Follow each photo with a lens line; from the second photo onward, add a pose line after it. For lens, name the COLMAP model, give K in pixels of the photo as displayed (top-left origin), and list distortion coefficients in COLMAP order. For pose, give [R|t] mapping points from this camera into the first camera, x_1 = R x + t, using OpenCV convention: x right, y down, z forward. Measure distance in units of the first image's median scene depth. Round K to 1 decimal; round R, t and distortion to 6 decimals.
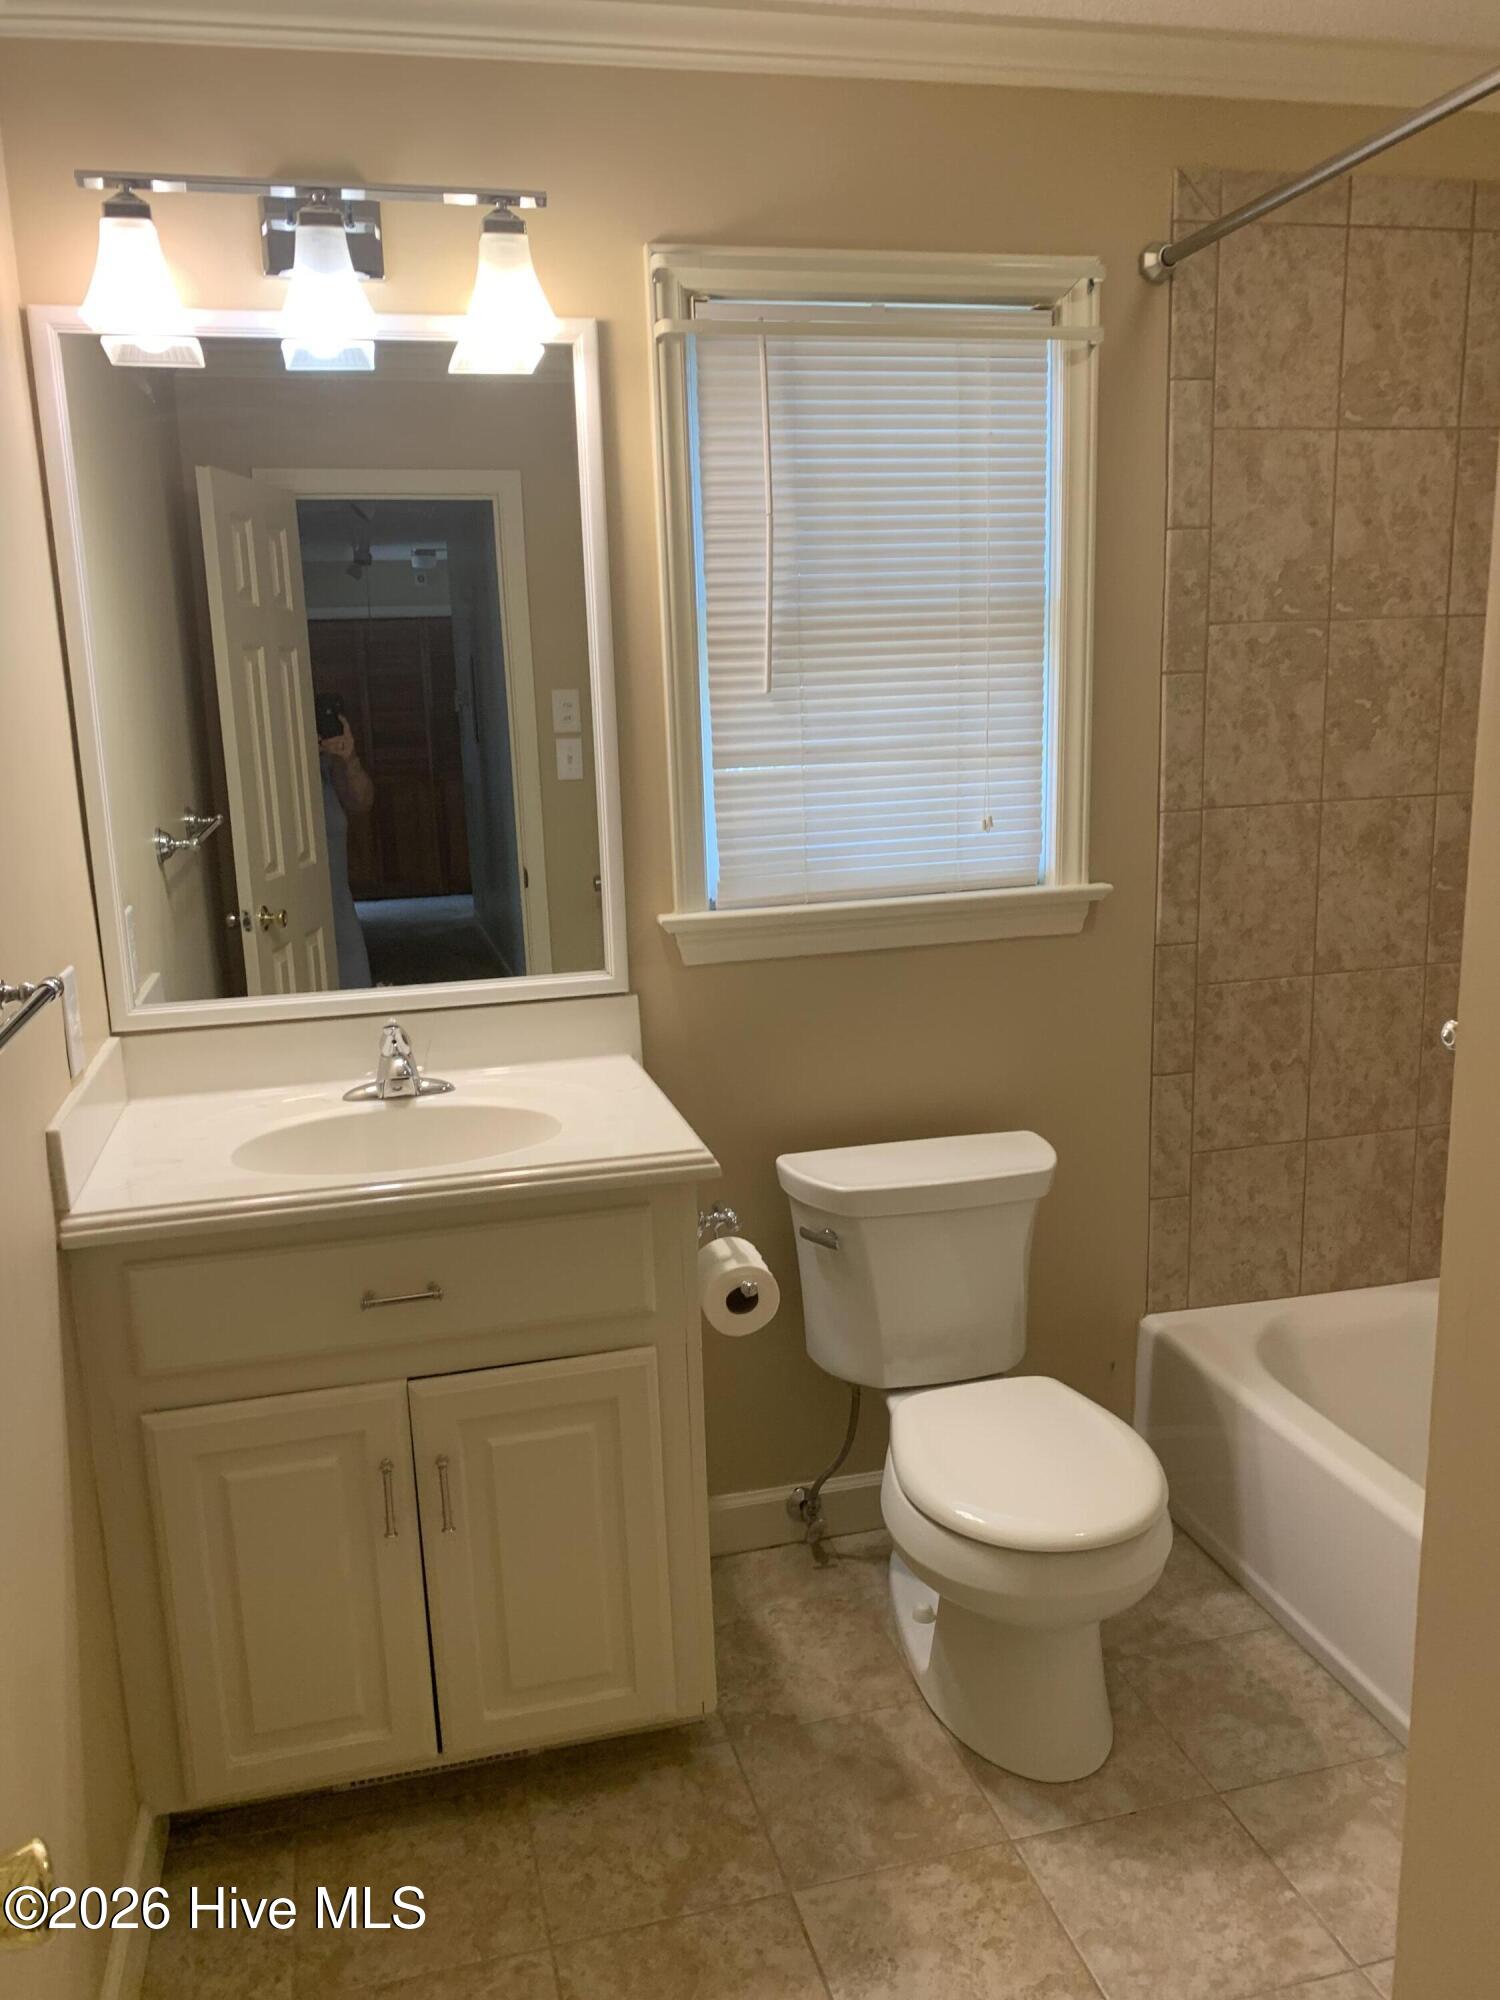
lens RADIAL K [[1535.9, 0, 745.9], [0, 1535.9, 1000.9], [0, 0, 1]] dist [0.031174, -0.039753]
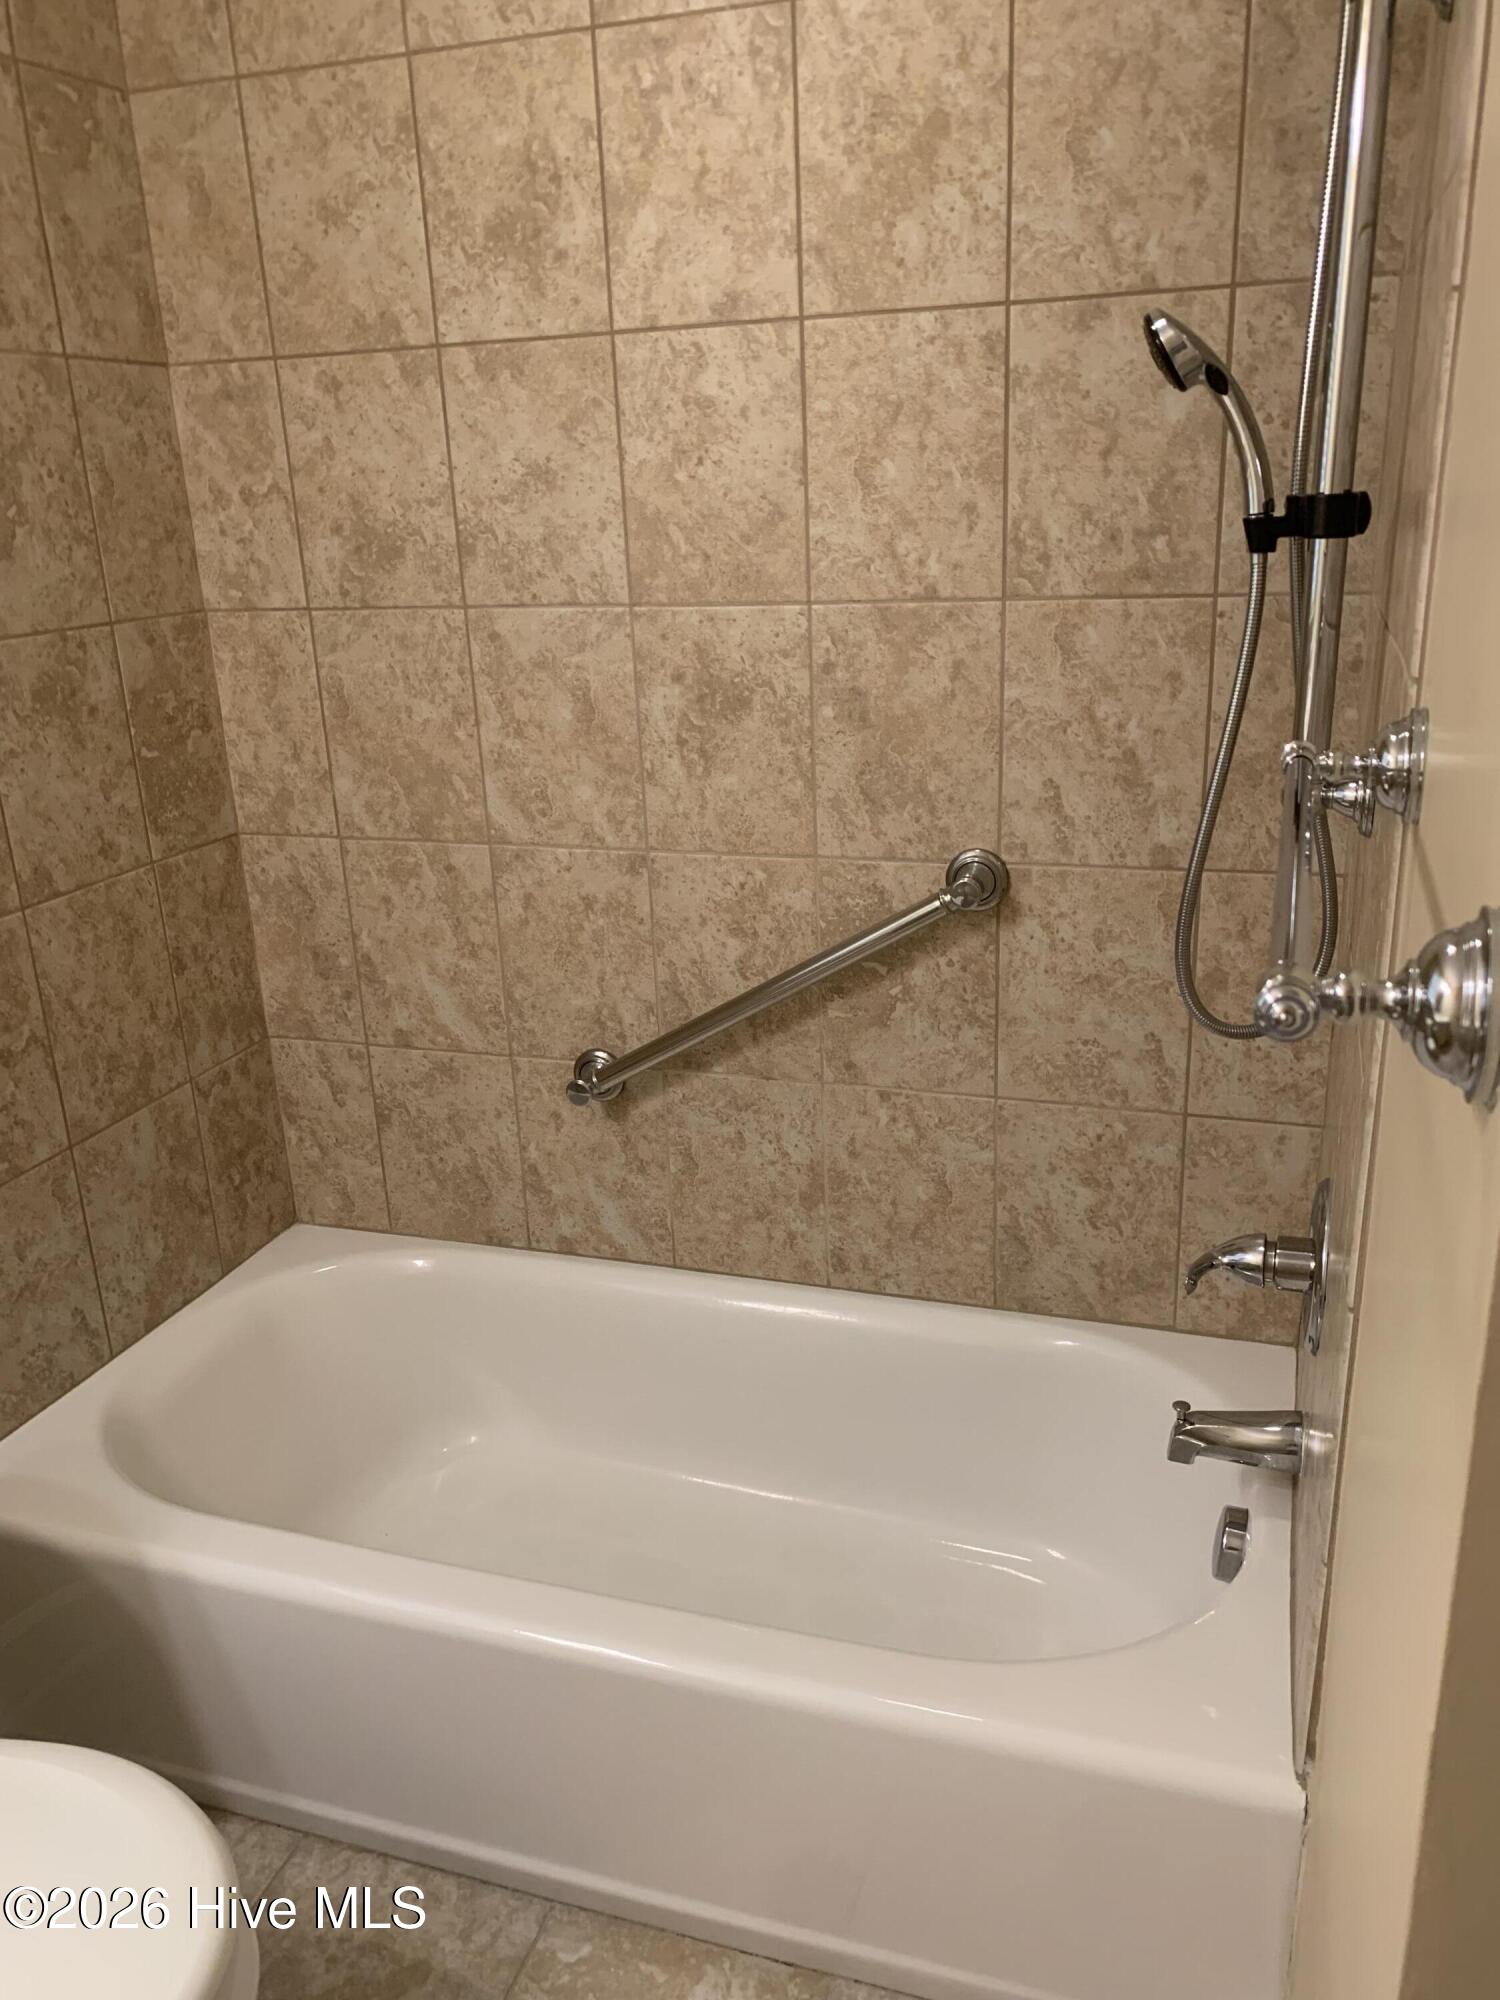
lens RADIAL K [[1535.9, 0, 739.6], [0, 1535.9, 1022.3], [0, 0, 1]] dist [0.031174, -0.039753]
pose [[0.546806, -0.266371, 0.793757, -0.003379], [0.185432, 0.963027, 0.195434, -0.042399], [-0.816467, 0.040323, 0.575982, 0.363611]]
